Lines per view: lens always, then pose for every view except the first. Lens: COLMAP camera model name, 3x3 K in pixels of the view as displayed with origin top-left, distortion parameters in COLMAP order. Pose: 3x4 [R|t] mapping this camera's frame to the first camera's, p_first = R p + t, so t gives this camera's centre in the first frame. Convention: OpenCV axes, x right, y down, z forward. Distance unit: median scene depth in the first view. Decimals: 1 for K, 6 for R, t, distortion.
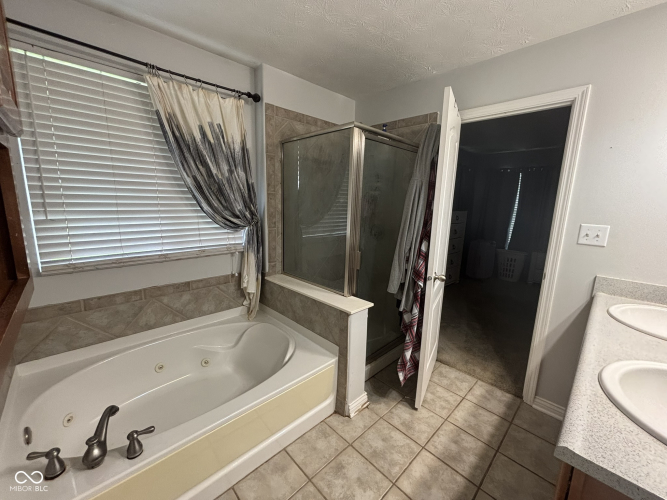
lens RADIAL K [[271.9, 0, 332.3], [0, 271.9, 249.7], [0, 0, 1]] dist [0.011474, 0.000195]
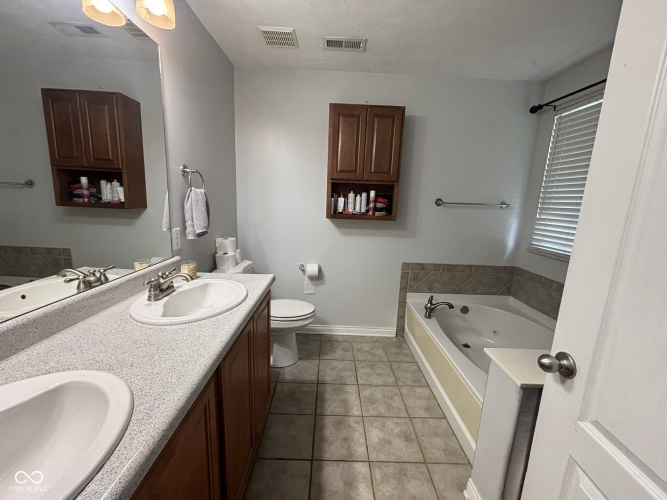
lens RADIAL K [[271.9, 0, 334.1], [0, 271.9, 250.3], [0, 0, 1]] dist [0.011474, 0.000195]
pose [[-0.682616, 0.078652, -0.726532, 0.955105], [-0.185042, 0.943188, 0.275962, -0.154403], [0.706962, 0.322815, -0.629282, 1.235117]]
